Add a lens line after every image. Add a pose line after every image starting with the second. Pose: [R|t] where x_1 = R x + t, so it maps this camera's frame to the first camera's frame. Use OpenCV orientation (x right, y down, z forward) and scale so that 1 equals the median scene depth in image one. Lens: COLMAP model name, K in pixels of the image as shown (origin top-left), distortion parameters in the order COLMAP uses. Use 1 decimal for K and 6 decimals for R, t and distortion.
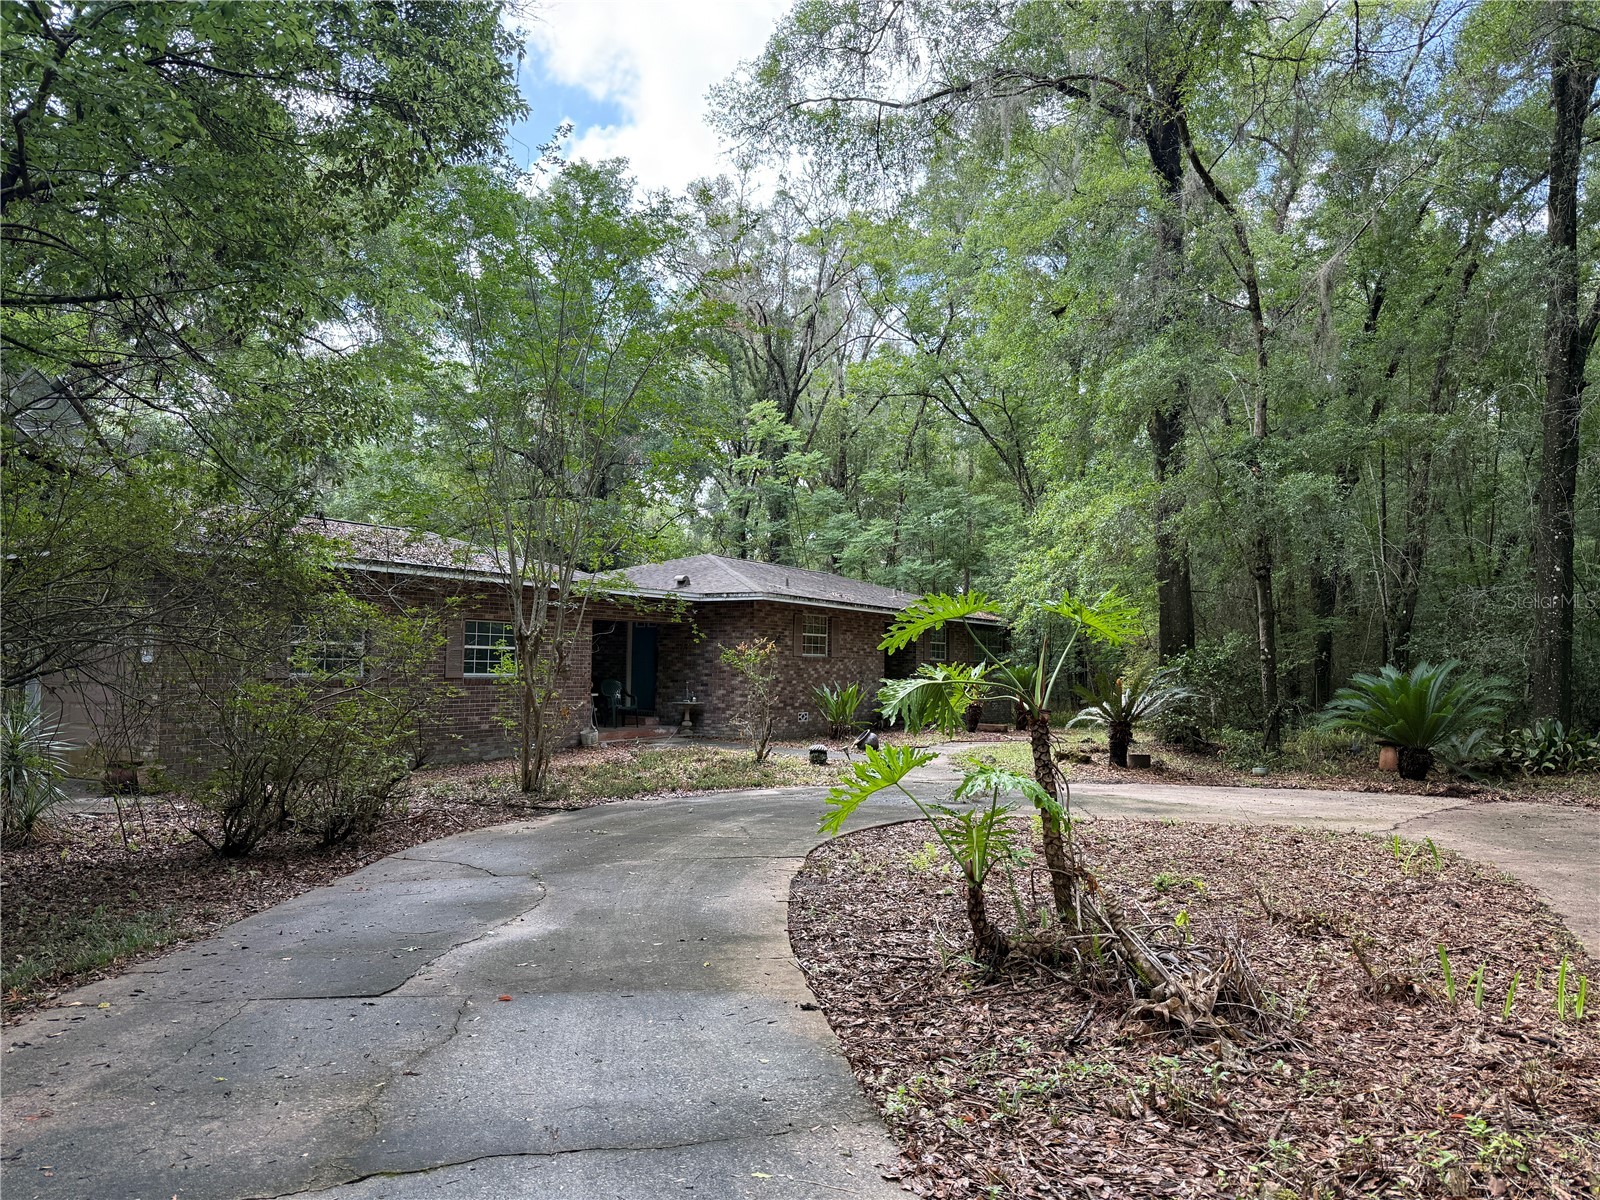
lens RADIAL K [[1105.7, 0, 800.0], [0, 1105.7, 600.0], [0, 0, 1]] dist [0.167403, -0.341271]
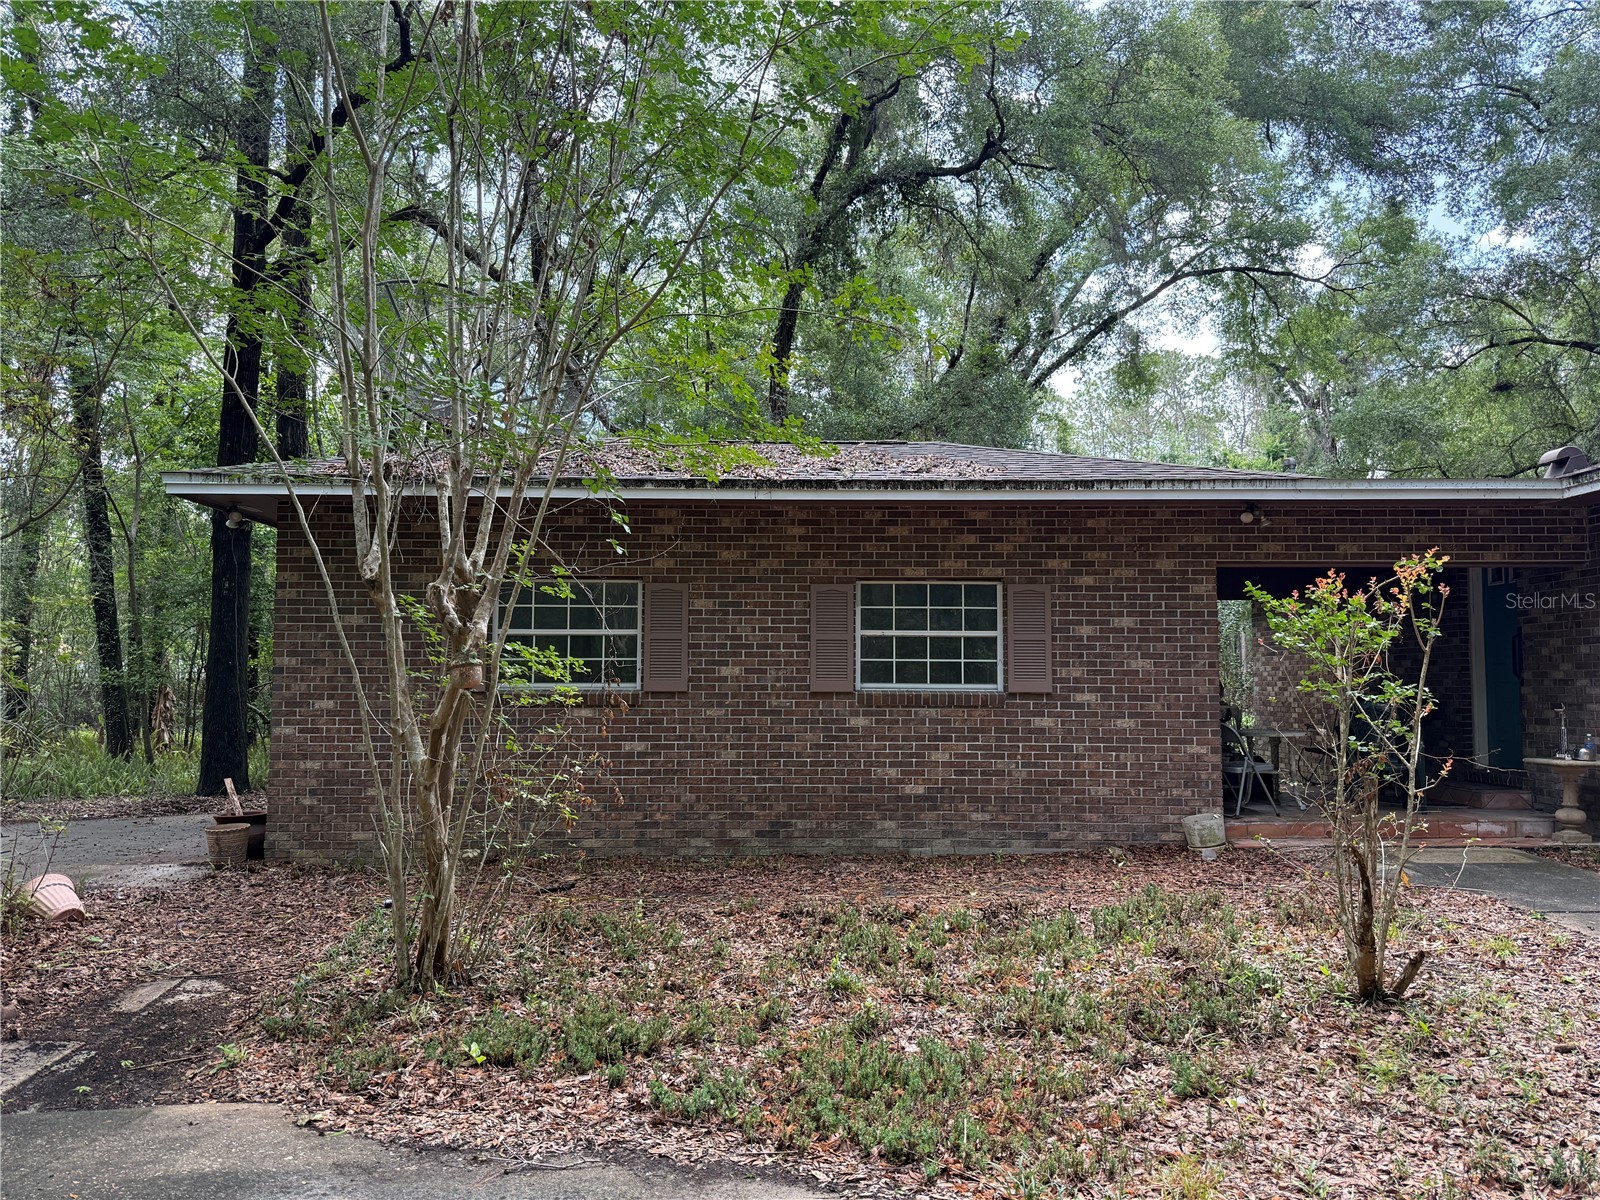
lens RADIAL K [[1109.8, 0, 795.7], [0, 1109.8, 602.7], [0, 0, 1]] dist [0.122618, -0.183273]
pose [[0.519239, -0.072196, -0.851574, 0.098838], [0.055506, 0.997171, -0.050696, 0.040814], [0.852825, -0.020944, 0.521777, 0.548165]]
